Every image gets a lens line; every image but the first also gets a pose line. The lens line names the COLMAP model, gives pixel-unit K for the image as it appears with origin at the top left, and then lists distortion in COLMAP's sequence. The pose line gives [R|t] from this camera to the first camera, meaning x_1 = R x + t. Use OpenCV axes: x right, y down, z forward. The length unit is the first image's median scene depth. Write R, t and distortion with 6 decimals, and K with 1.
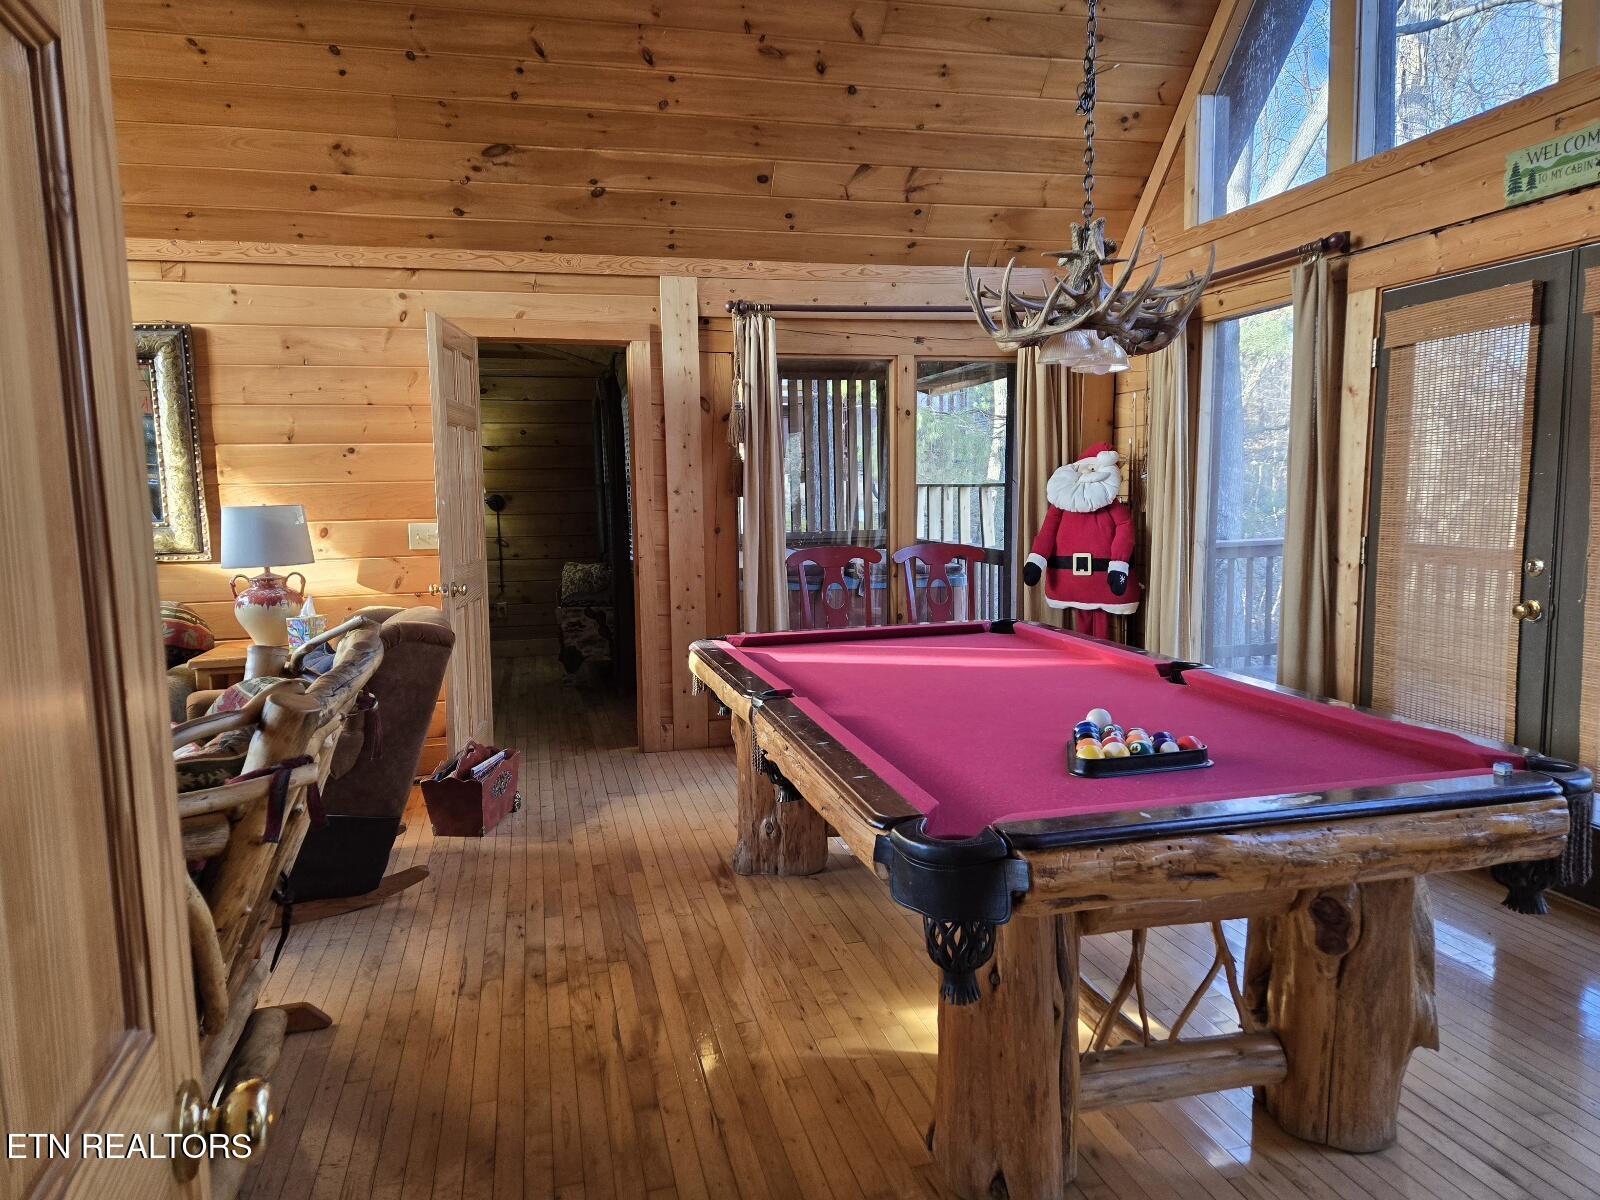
lens RADIAL K [[1095.4, 0, 800.0], [0, 1095.4, 600.0], [0, 0, 1]] dist [0.093773, -0.081360]
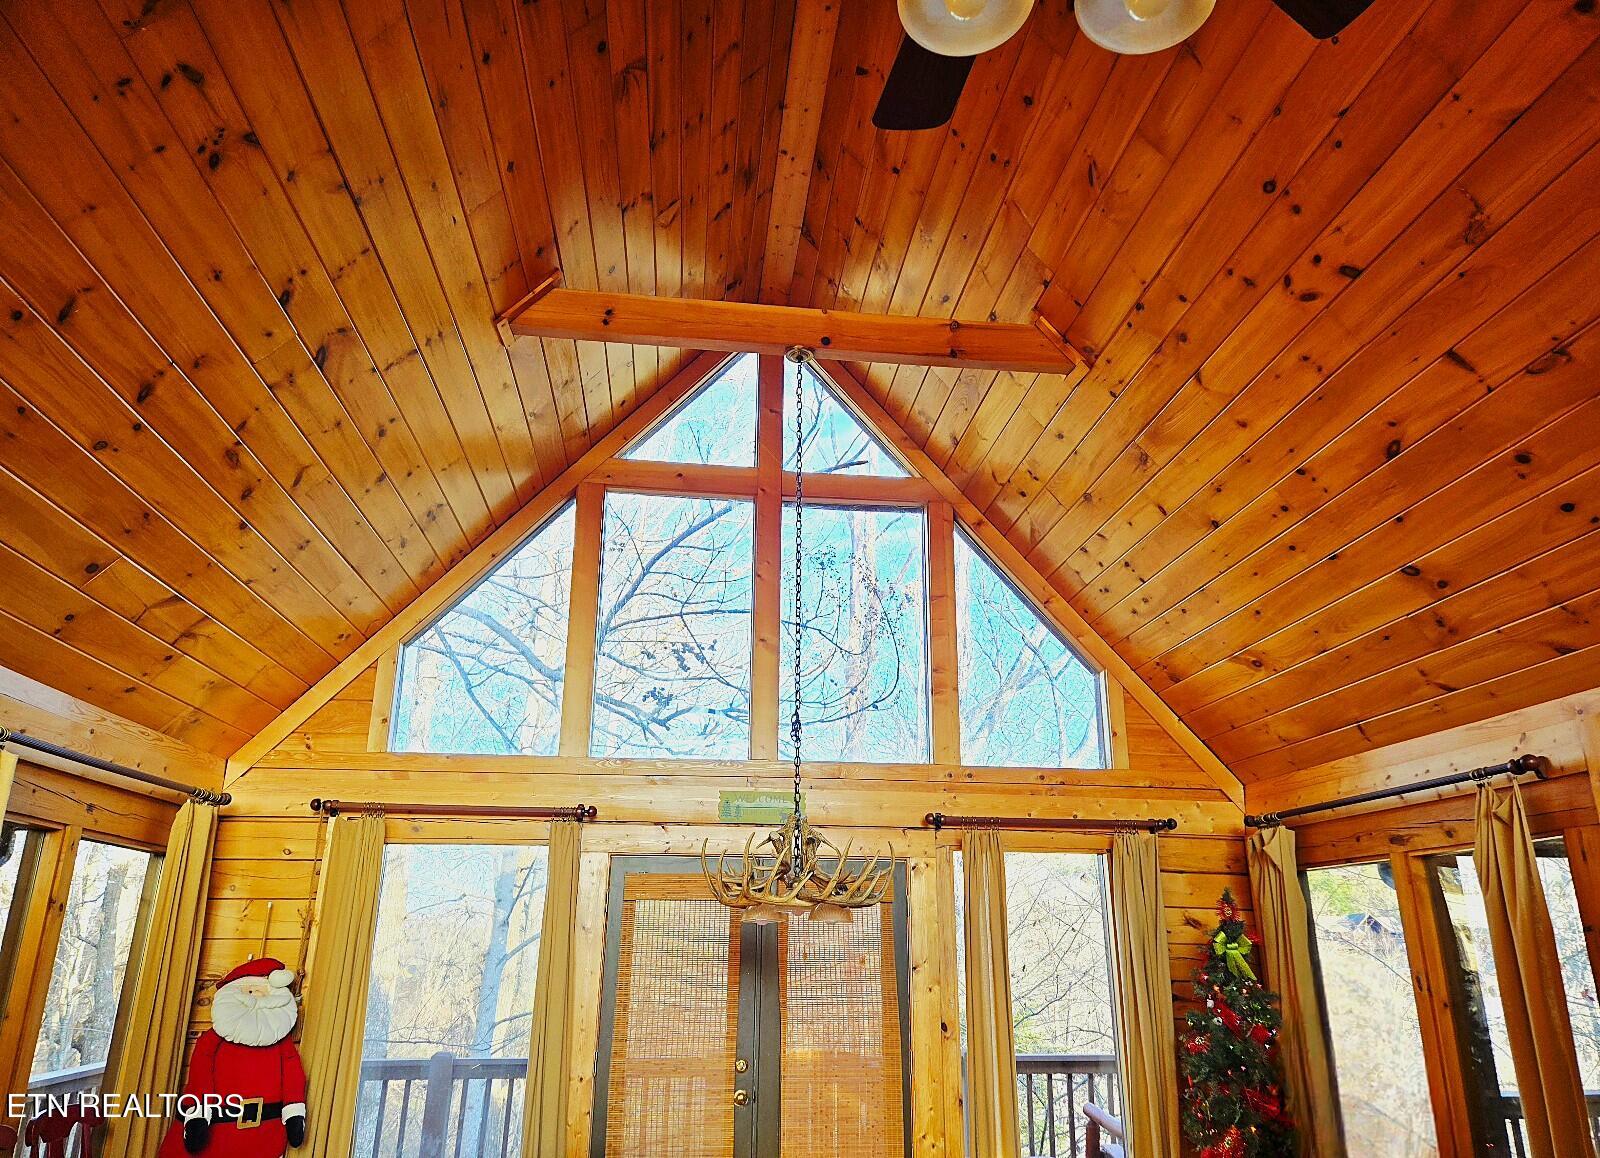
lens RADIAL K [[1080.6, 0, 800.0], [0, 1080.6, 579.0], [0, 0, 1]] dist [0.001425, 0.000971]
pose [[0.110262, 0.335275, 0.935646, -0.815837], [0.097911, 0.933143, -0.345916, -0.116762], [-0.989068, 0.129752, 0.070063, 0.655336]]
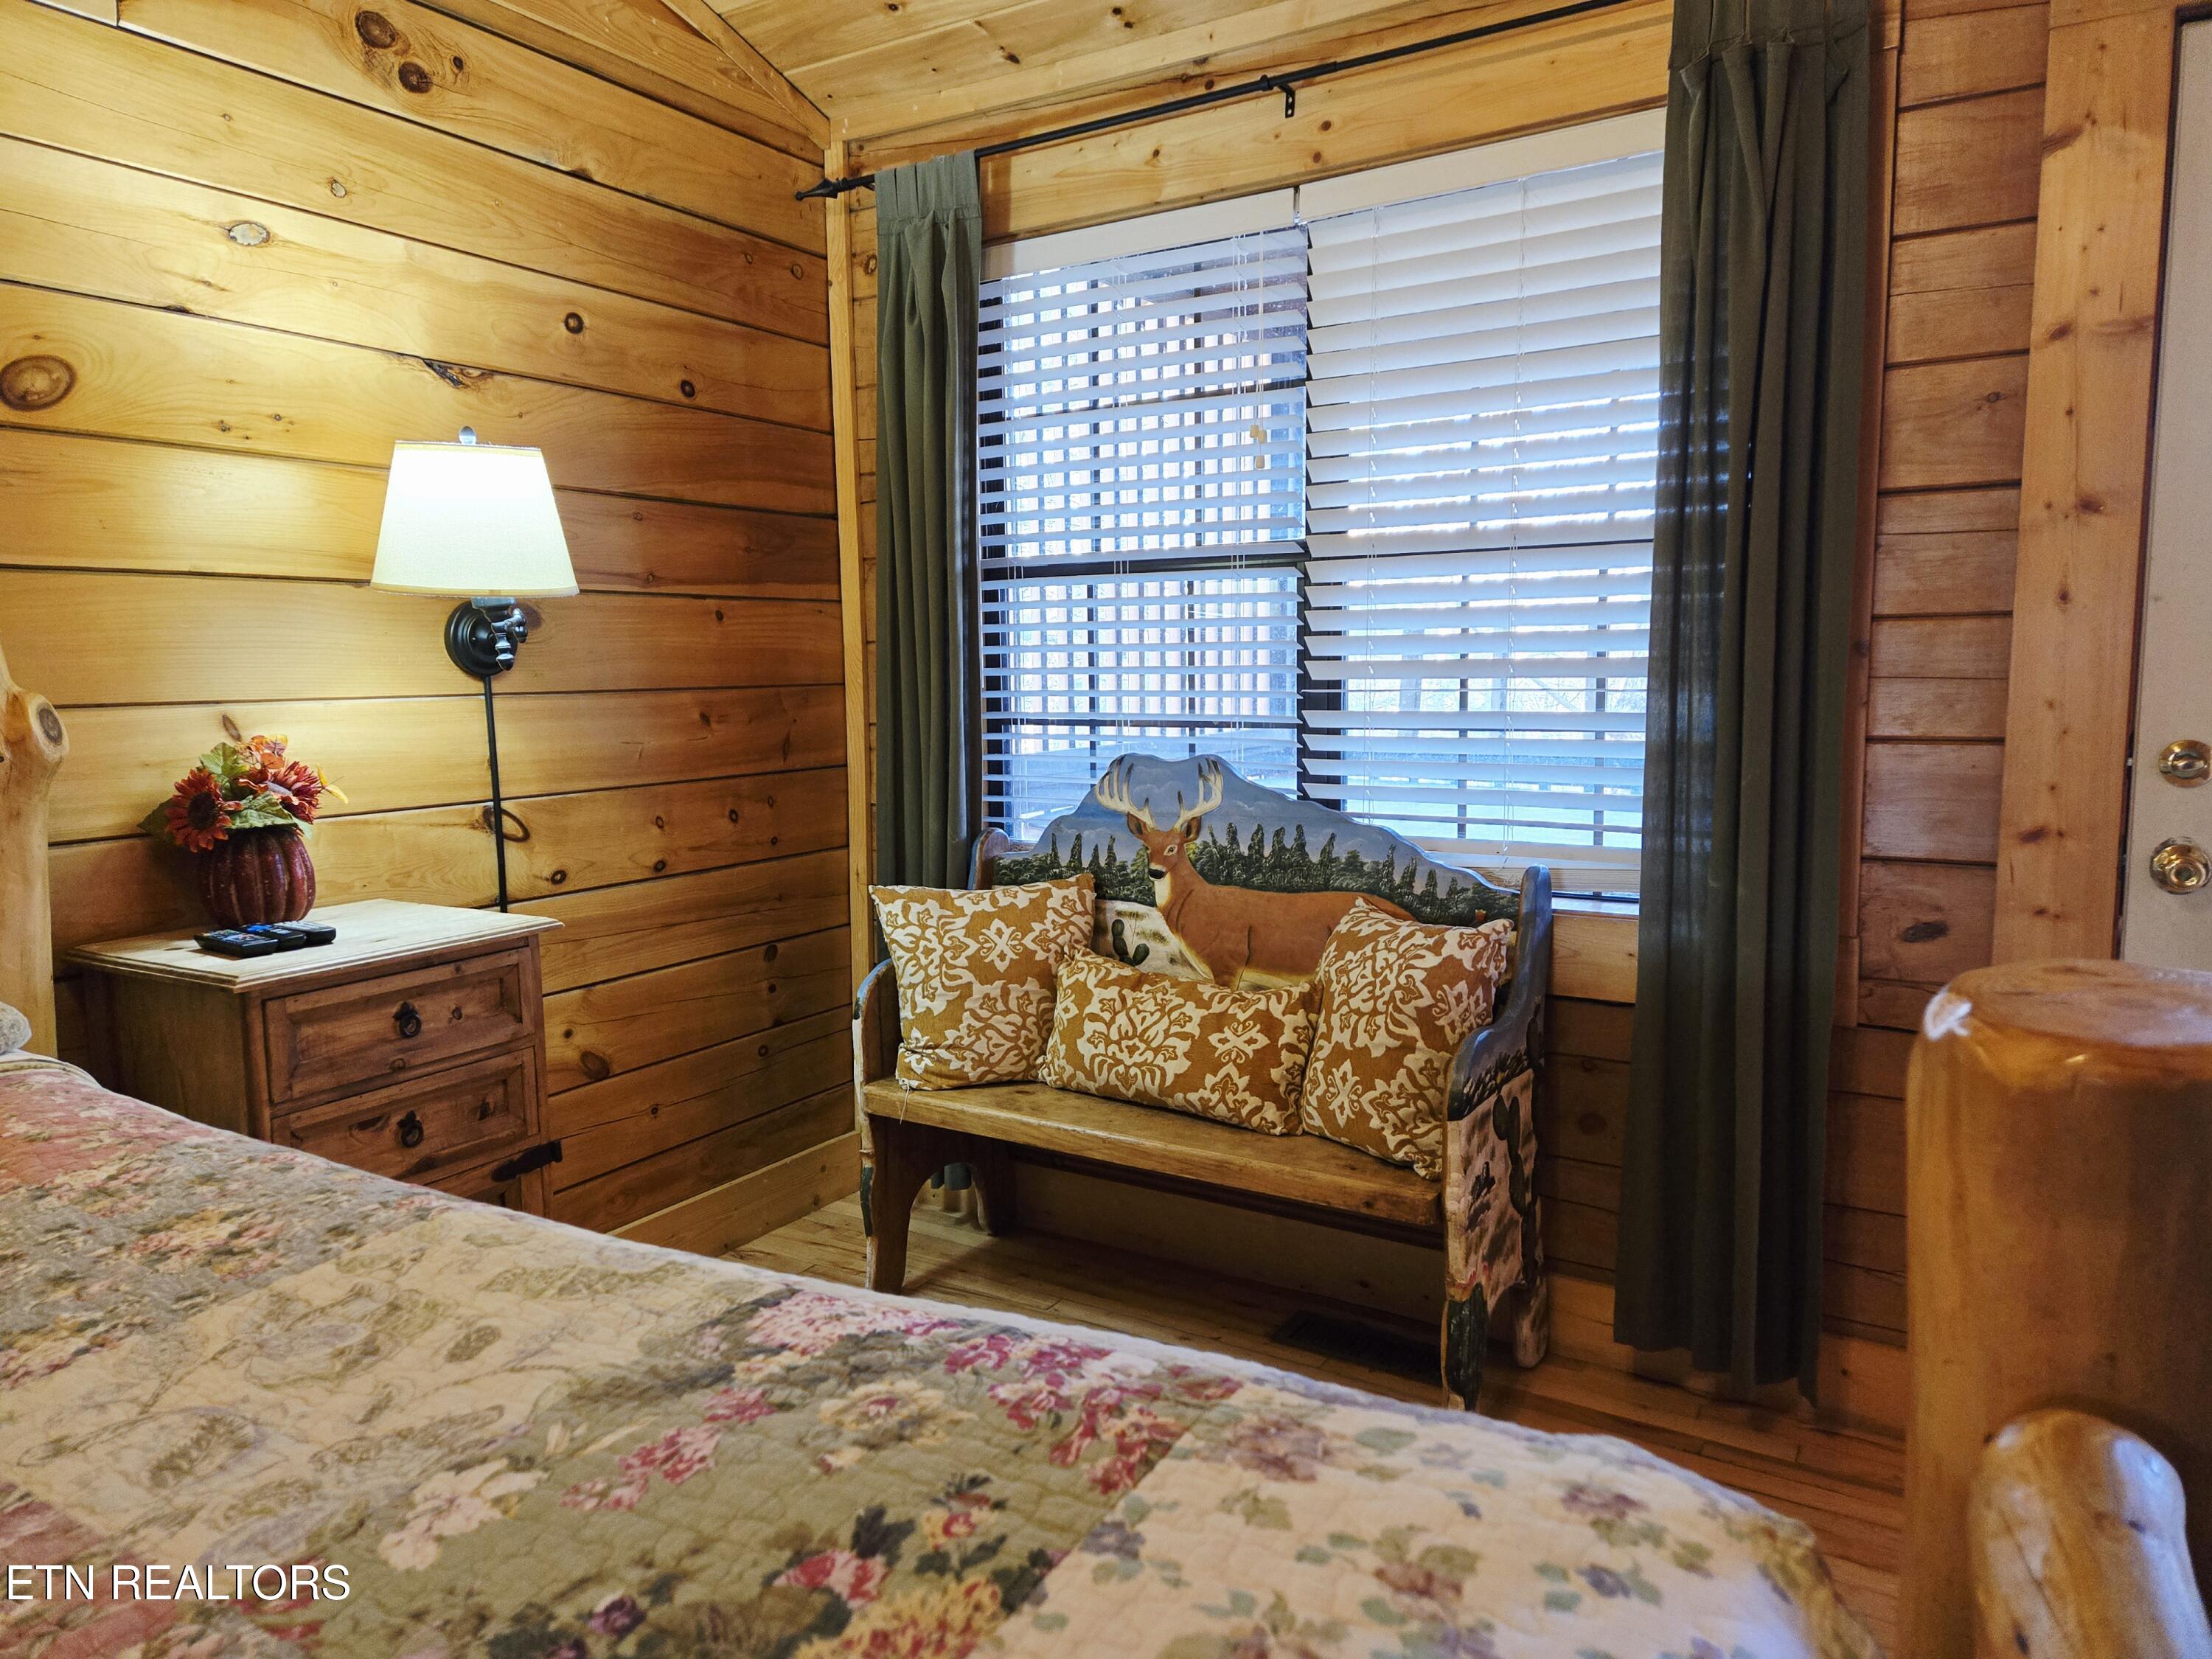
lens RADIAL K [[1506.2, 0, 1091.9], [0, 1506.2, 839.3], [0, 0, 1]] dist [0.089871, -0.079907]
pose [[0.734139, -0.068498, 0.675536, -0.858396], [0.066498, 0.997369, 0.028865, -0.110315], [-0.675735, 0.023731, 0.736762, 1.553563]]
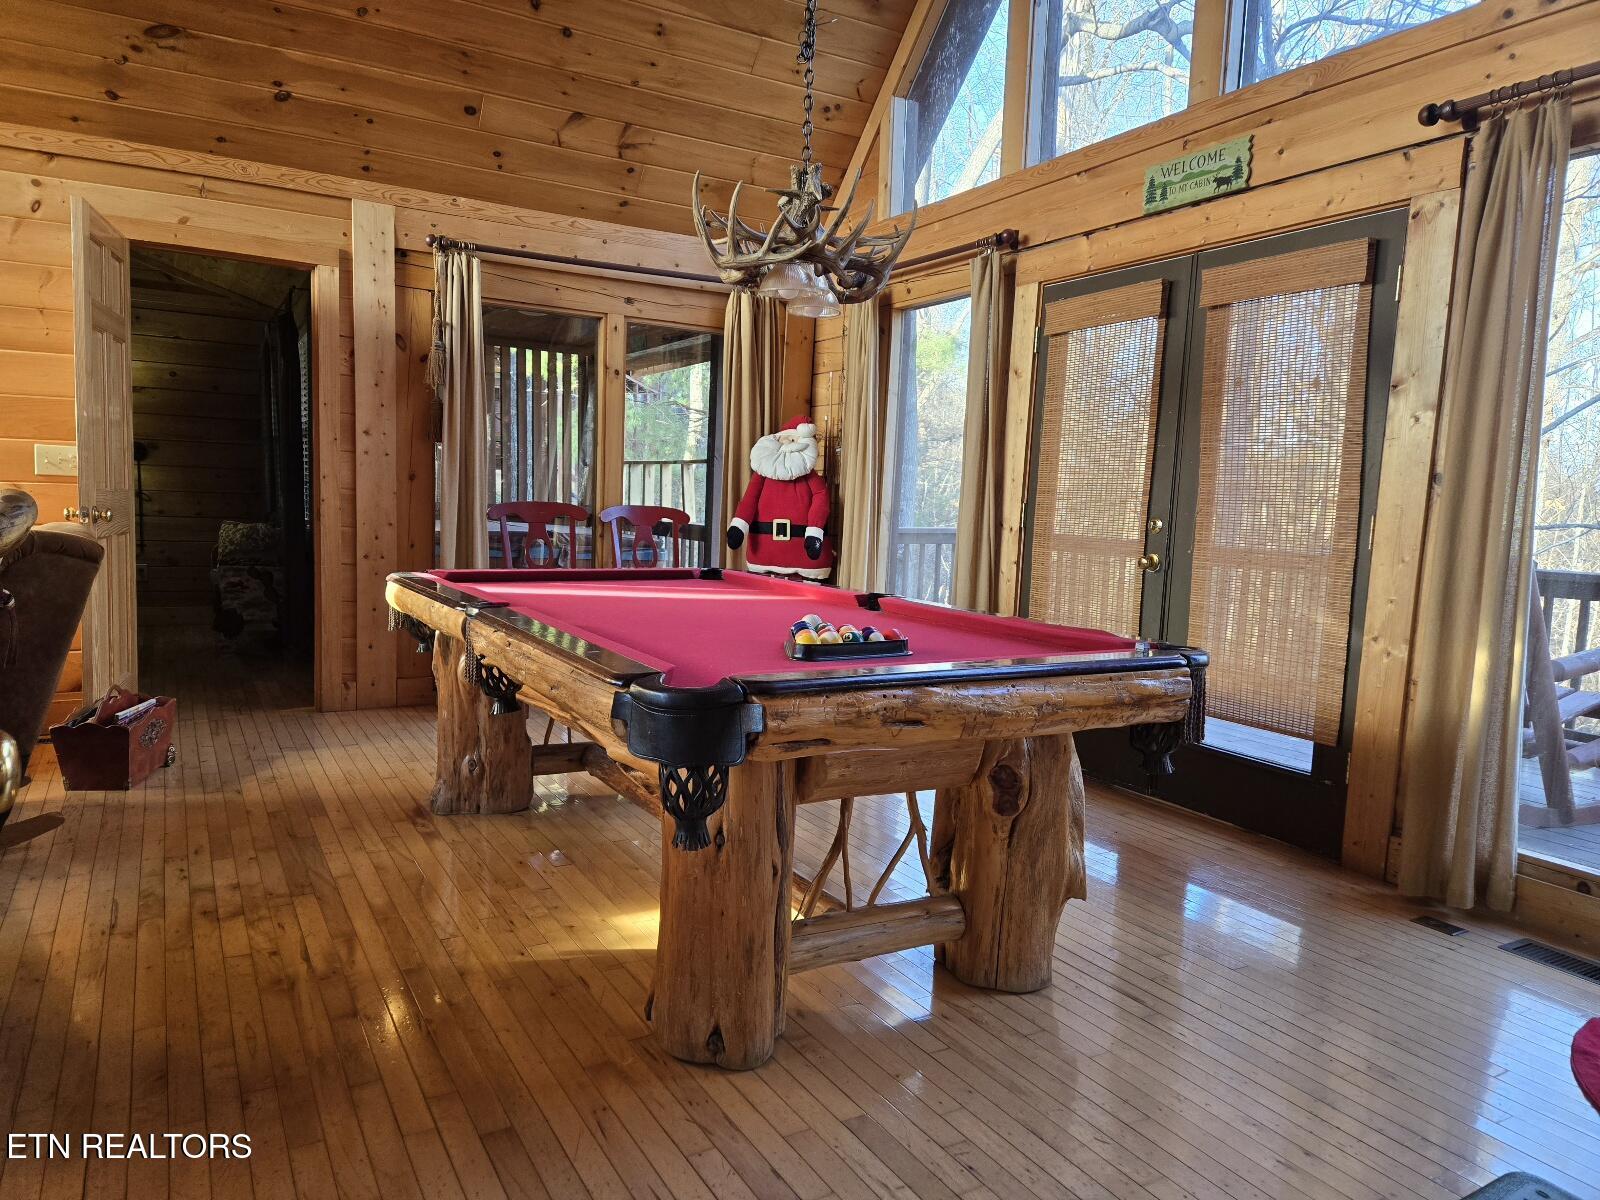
lens RADIAL K [[1089.5, 0, 789.8], [0, 1089.5, 607.1], [0, 0, 1]] dist [0.089871, -0.079907]
pose [[0.962461, 0.023161, 0.270431, -0.021824], [-0.023509, 0.999722, -0.001953, 0.059166], [-0.270401, -0.004477, 0.962737, -0.005639]]
